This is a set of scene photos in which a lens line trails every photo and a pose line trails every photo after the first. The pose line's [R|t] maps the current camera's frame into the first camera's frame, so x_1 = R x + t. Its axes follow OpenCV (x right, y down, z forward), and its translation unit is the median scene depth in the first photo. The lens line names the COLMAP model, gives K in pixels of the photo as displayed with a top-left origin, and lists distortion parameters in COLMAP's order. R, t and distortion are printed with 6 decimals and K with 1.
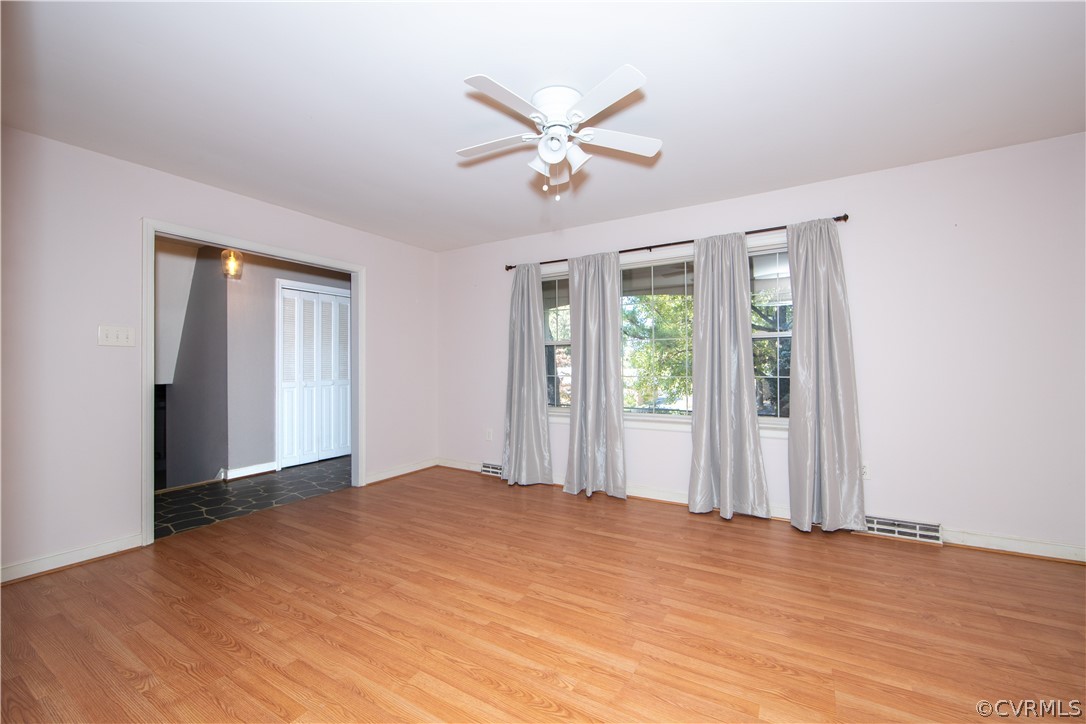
lens RADIAL K [[433.4, 0, 544.8], [0, 433.4, 365.6], [0, 0, 1]] dist [-0.012335, 0.000103]
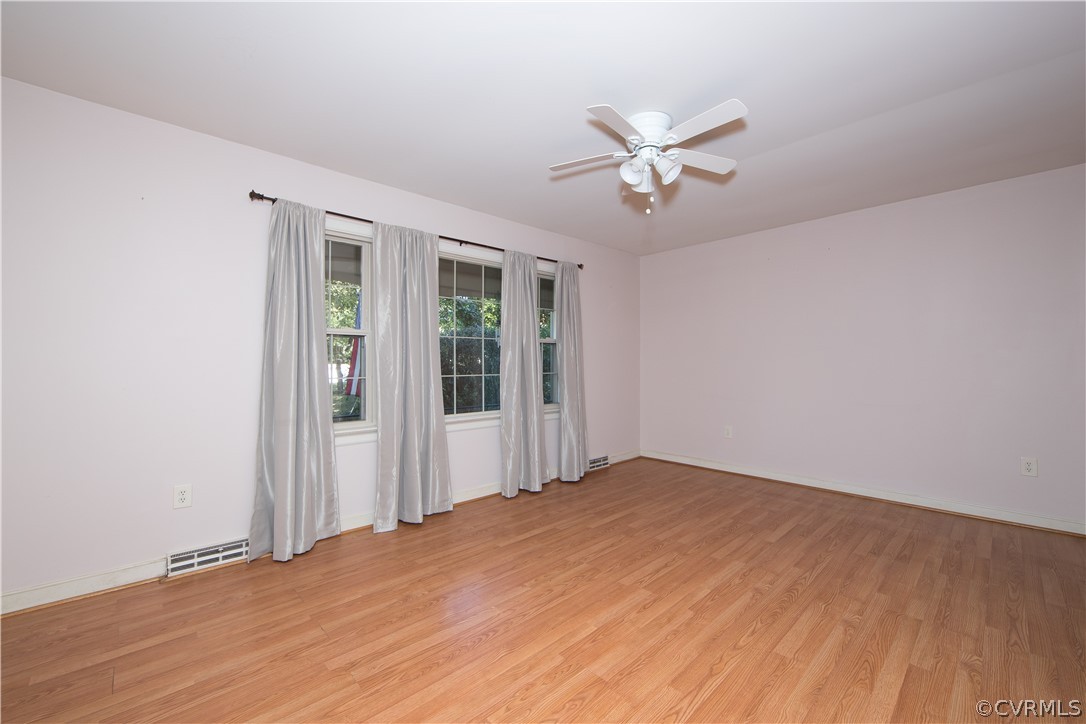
lens RADIAL K [[449.6, 0, 543.7], [0, 449.6, 355.4], [0, 0, 1]] dist [-0.012488, -0.000048]
pose [[0.265341, 0.024021, 0.963855, -0.800713], [0.002404, 0.999670, -0.025575, 0.009904], [-0.964152, 0.009103, 0.265195, 0.665432]]
